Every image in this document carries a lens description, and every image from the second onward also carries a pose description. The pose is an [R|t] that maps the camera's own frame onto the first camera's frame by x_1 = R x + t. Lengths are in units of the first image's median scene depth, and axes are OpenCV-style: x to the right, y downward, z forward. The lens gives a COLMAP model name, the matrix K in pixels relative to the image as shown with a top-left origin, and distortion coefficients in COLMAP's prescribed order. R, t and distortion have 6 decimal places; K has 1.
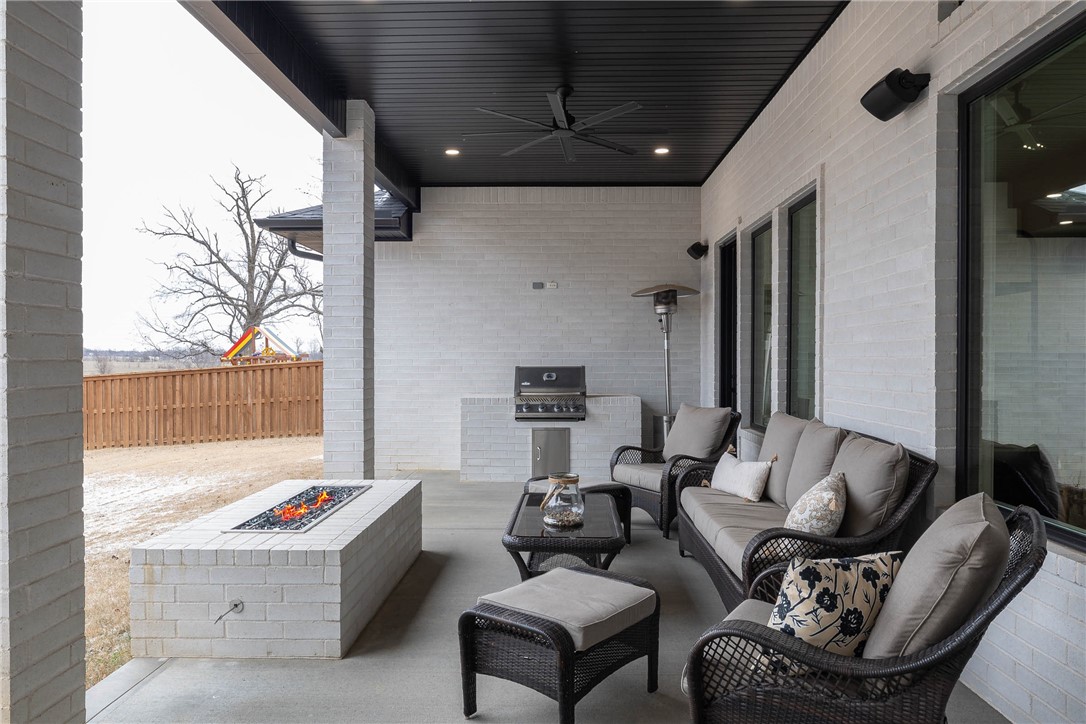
lens RADIAL K [[716.2, 0, 543.0], [0, 716.2, 362.0], [0, 0, 1]] dist [0.002195, 0.000484]
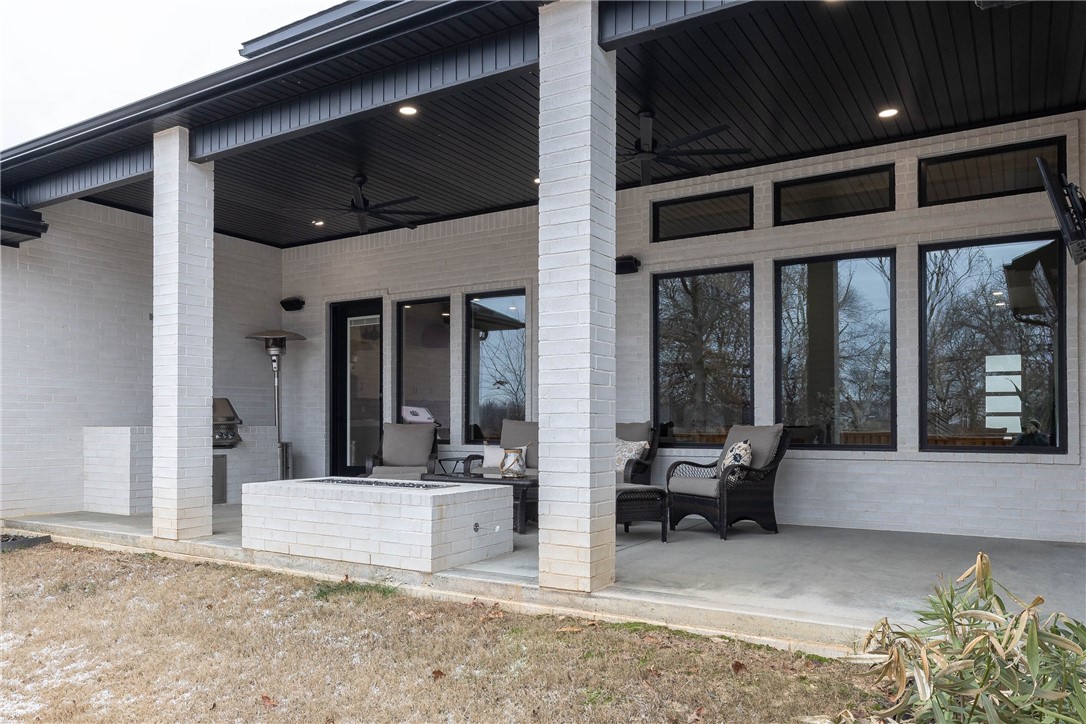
lens RADIAL K [[794.2, 0, 482.8], [0, 794.2, 415.1], [0, 0, 1]] dist [-0.001941, 0.003956]
pose [[0.543447, 0.011825, 0.839360, -0.711785], [0.002730, 0.999871, -0.015854, 0.049532], [-0.839439, 0.010907, 0.543344, 0.025340]]
